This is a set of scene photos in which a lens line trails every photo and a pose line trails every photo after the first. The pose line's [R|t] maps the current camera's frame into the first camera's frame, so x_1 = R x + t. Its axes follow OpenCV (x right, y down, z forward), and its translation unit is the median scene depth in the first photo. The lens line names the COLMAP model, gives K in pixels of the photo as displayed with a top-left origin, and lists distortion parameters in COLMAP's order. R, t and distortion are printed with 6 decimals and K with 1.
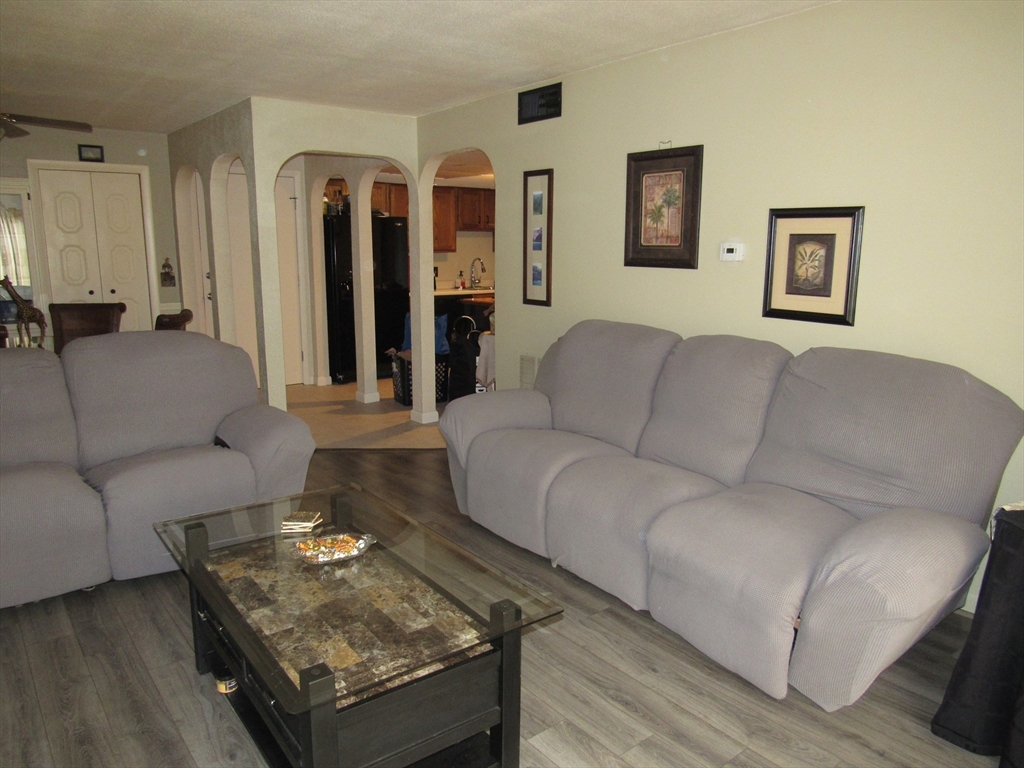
lens RADIAL K [[736.5, 0, 512.0], [0, 736.5, 384.0], [0, 0, 1]] dist [-0.030690, 0.019474]
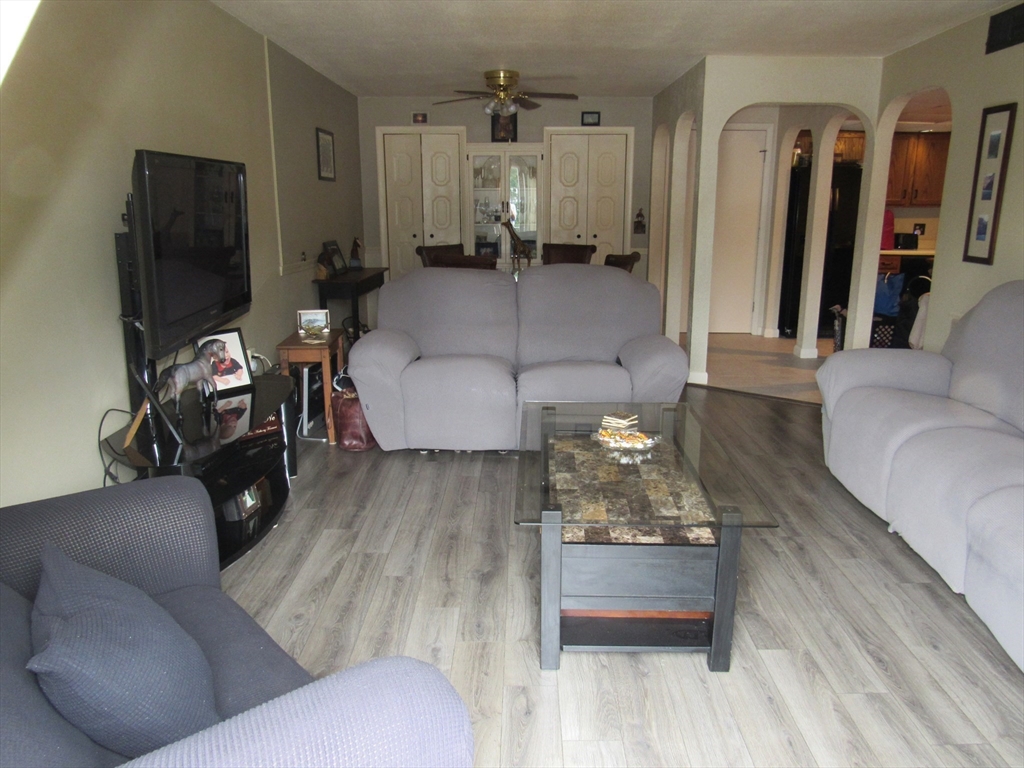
lens RADIAL K [[736.5, 0, 512.0], [0, 736.5, 384.0], [0, 0, 1]] dist [-0.030690, 0.019474]
pose [[0.779427, 0.149436, -0.608410, 0.158259], [-0.116056, 0.988767, 0.094181, 0.019348], [0.615650, -0.002798, 0.788015, -0.032945]]
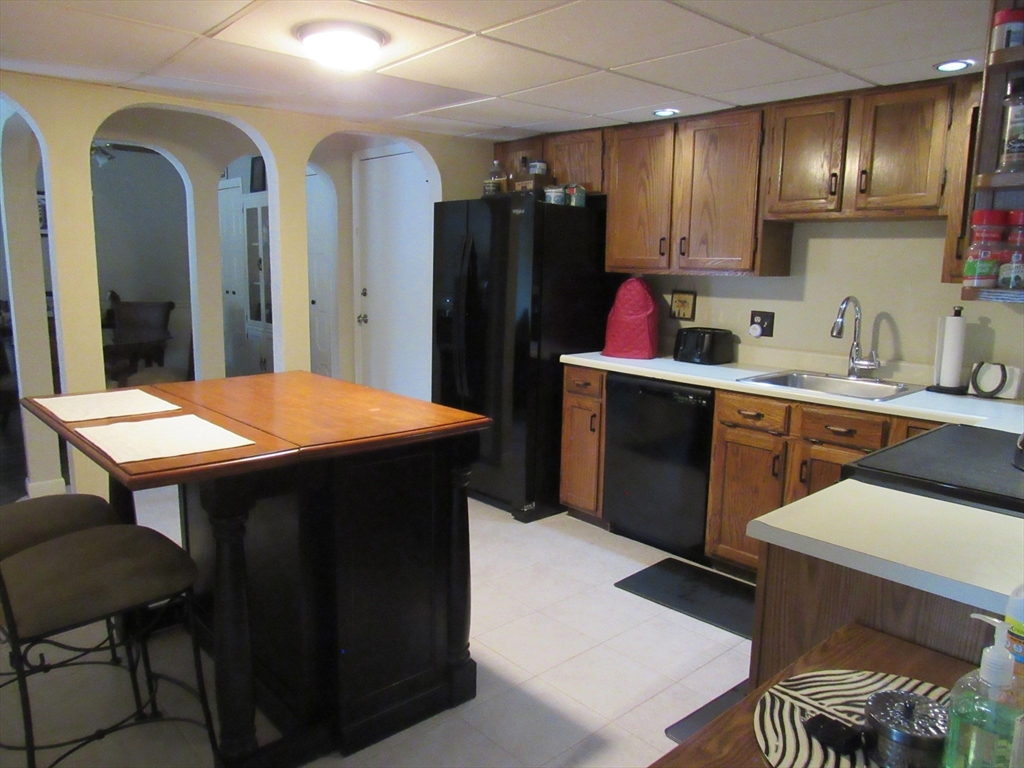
lens RADIAL K [[766.8, 0, 512.0], [0, 766.8, 384.0], [0, 0, 1]] dist [-0.001526, 0.000427]
pose [[0.089680, 0.167746, -0.981743, 0.619183], [-0.210744, 0.966591, 0.145907, -0.308023], [0.973419, 0.193811, 0.122035, 1.651141]]
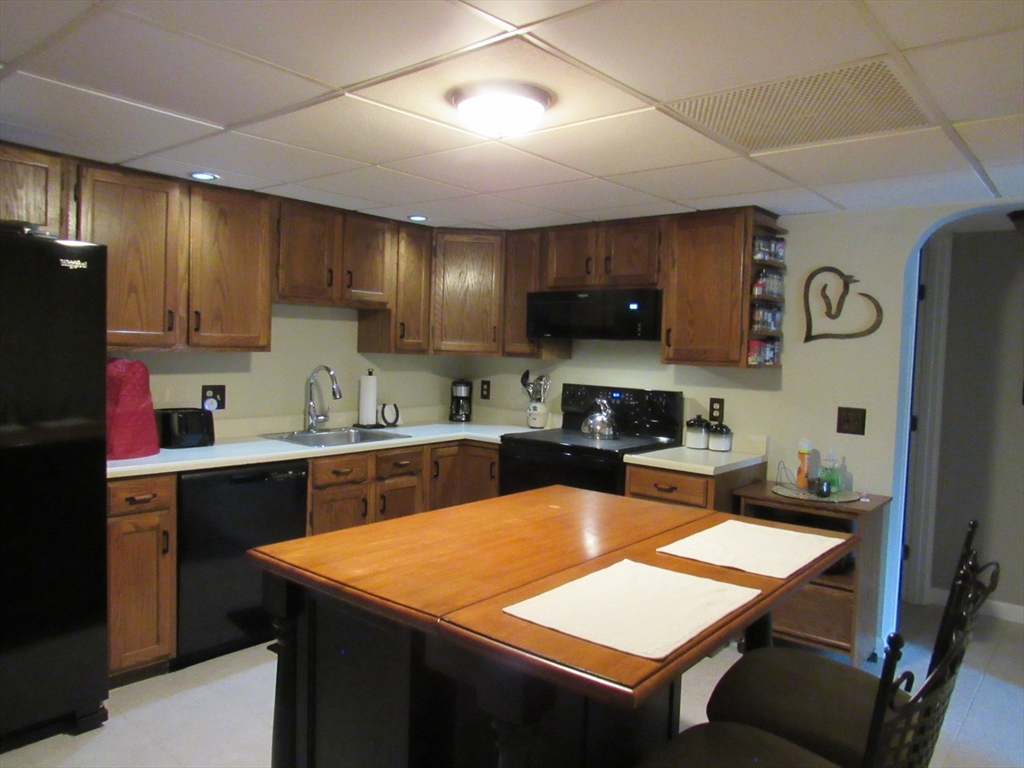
lens RADIAL K [[739.0, 0, 512.0], [0, 739.0, 384.0], [0, 0, 1]] dist [-0.002026, 0.001675]
pose [[0.977983, 0.021394, 0.207584, -0.057041], [0.007572, 0.990438, -0.137753, -0.204180], [-0.208546, 0.136292, 0.968469, 1.134407]]
